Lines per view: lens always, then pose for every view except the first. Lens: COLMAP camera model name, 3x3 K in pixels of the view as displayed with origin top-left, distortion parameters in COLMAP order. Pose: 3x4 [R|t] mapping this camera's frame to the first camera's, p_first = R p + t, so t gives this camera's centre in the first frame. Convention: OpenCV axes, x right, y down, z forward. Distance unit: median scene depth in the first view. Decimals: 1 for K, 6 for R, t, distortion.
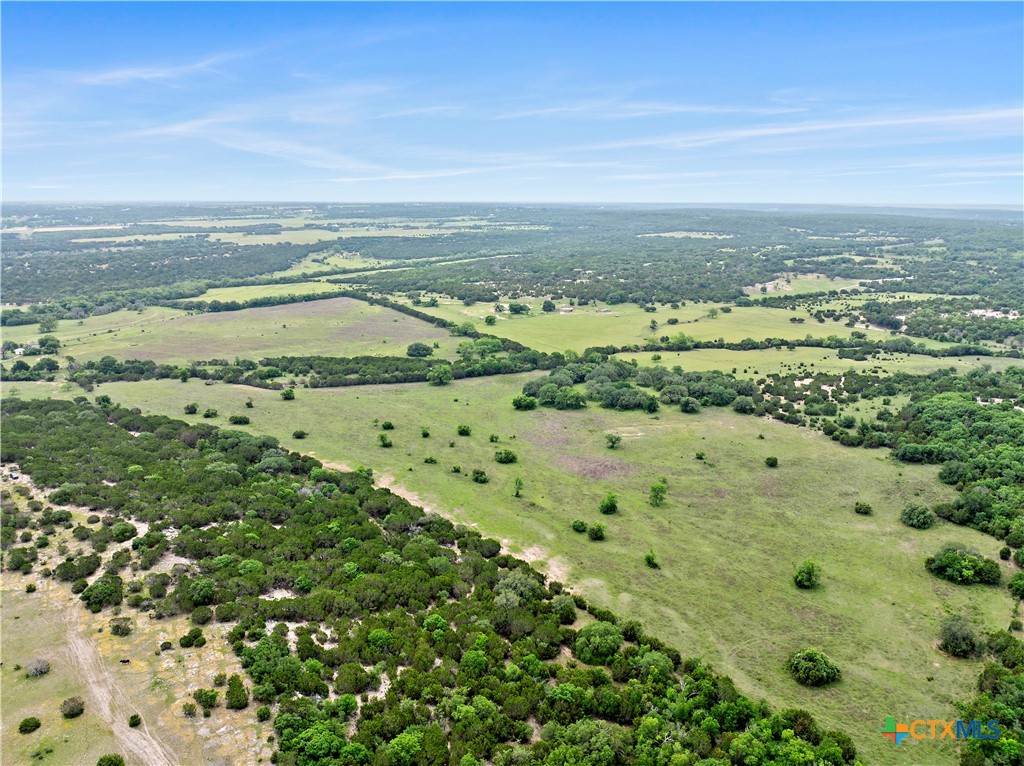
lens RADIAL K [[729.1, 0, 514.3], [0, 729.1, 381.9], [0, 0, 1]] dist [-0.034624, -0.001985]
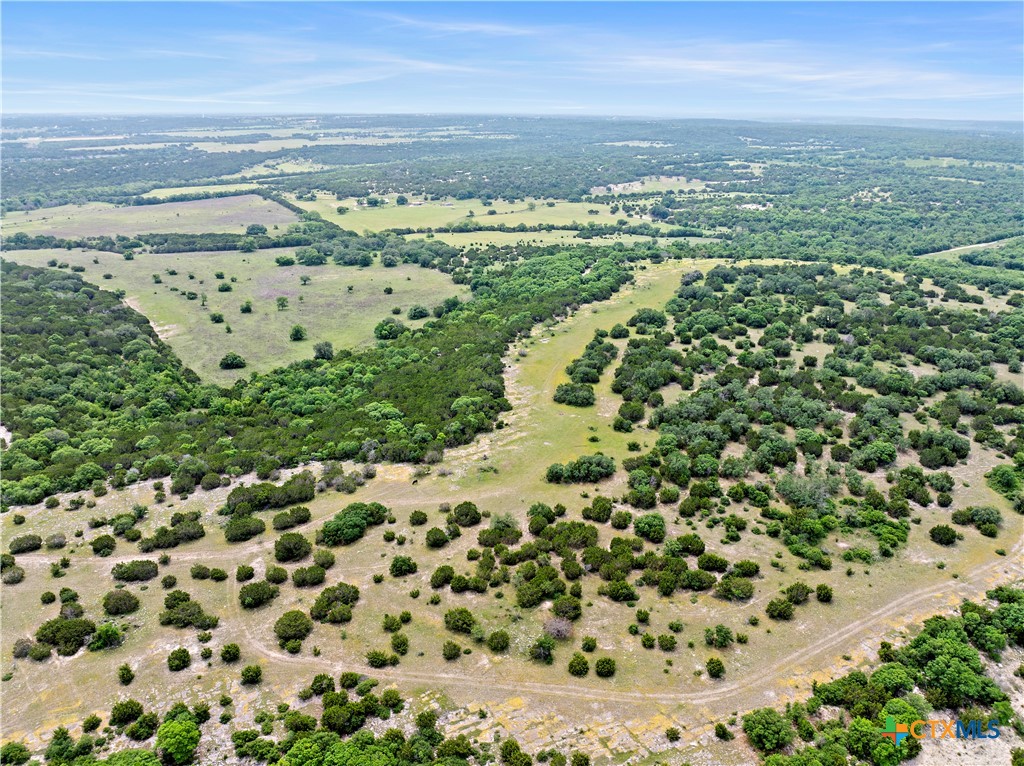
lens RADIAL K [[721.3, 0, 515.8], [0, 721.3, 382.7], [0, 0, 1]] dist [-0.039677, 0.002224]
pose [[0.998423, 0.019594, -0.052601, 0.301784], [-0.013255, 0.992895, 0.118255, 0.052102], [0.054544, -0.117371, 0.991589, -0.202667]]
